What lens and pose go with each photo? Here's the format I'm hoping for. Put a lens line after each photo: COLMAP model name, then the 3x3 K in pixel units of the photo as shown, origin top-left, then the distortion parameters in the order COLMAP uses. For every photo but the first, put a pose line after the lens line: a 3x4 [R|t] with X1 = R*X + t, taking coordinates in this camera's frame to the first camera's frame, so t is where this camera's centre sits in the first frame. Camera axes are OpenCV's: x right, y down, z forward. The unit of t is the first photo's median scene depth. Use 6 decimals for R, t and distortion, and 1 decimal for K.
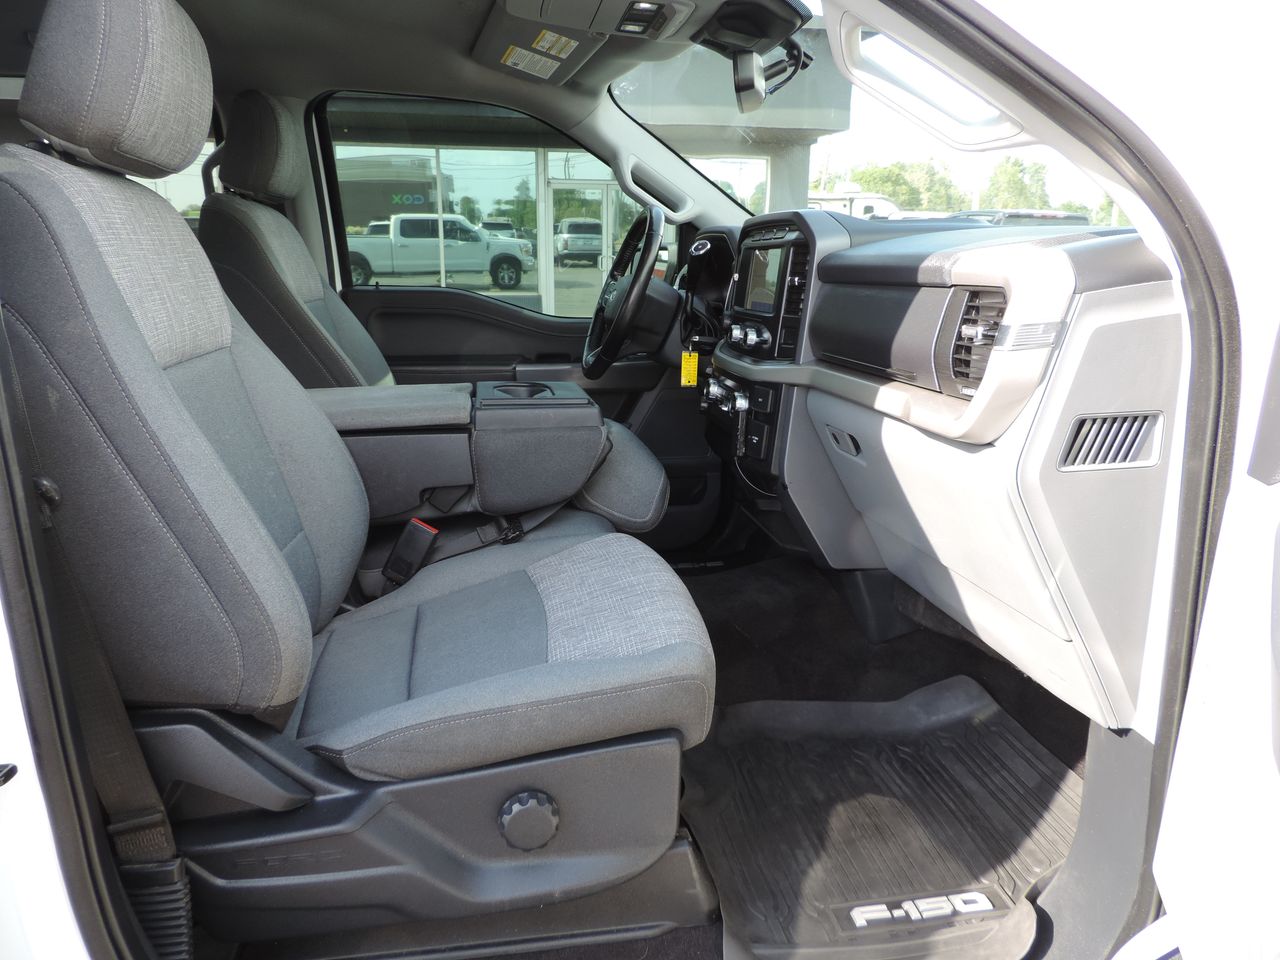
lens RADIAL K [[909.8, 0, 636.8], [0, 909.8, 477.8], [0, 0, 1]] dist [-0.009833, -0.000384]
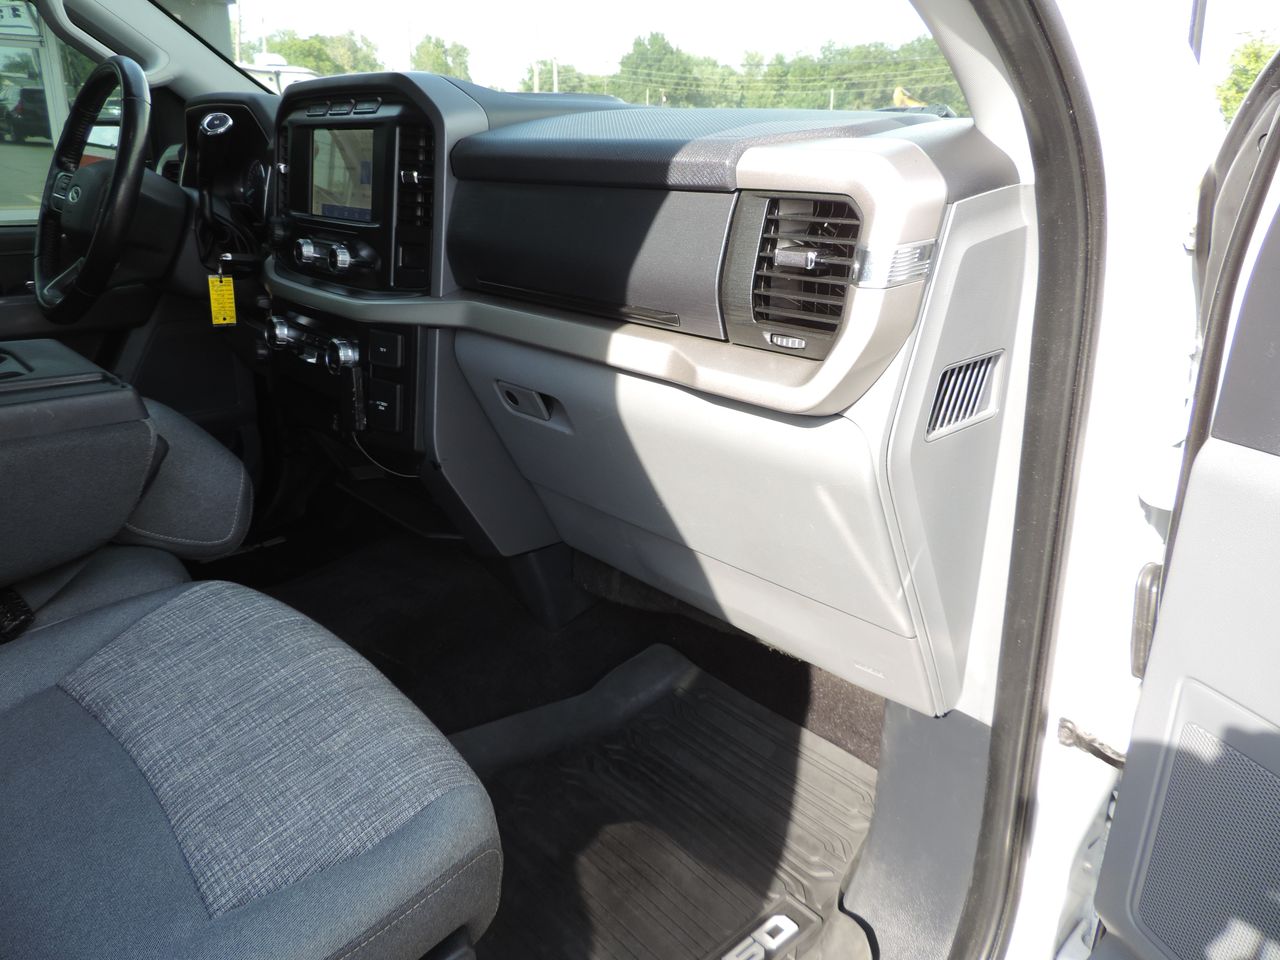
lens RADIAL K [[909.8, 0, 636.8], [0, 909.8, 477.8], [0, 0, 1]] dist [-0.009833, -0.000384]
pose [[0.836730, -0.171123, 0.520193, -0.088735], [0.108747, 0.982926, 0.148425, -0.074440], [-0.536710, -0.067622, 0.841053, 0.306273]]
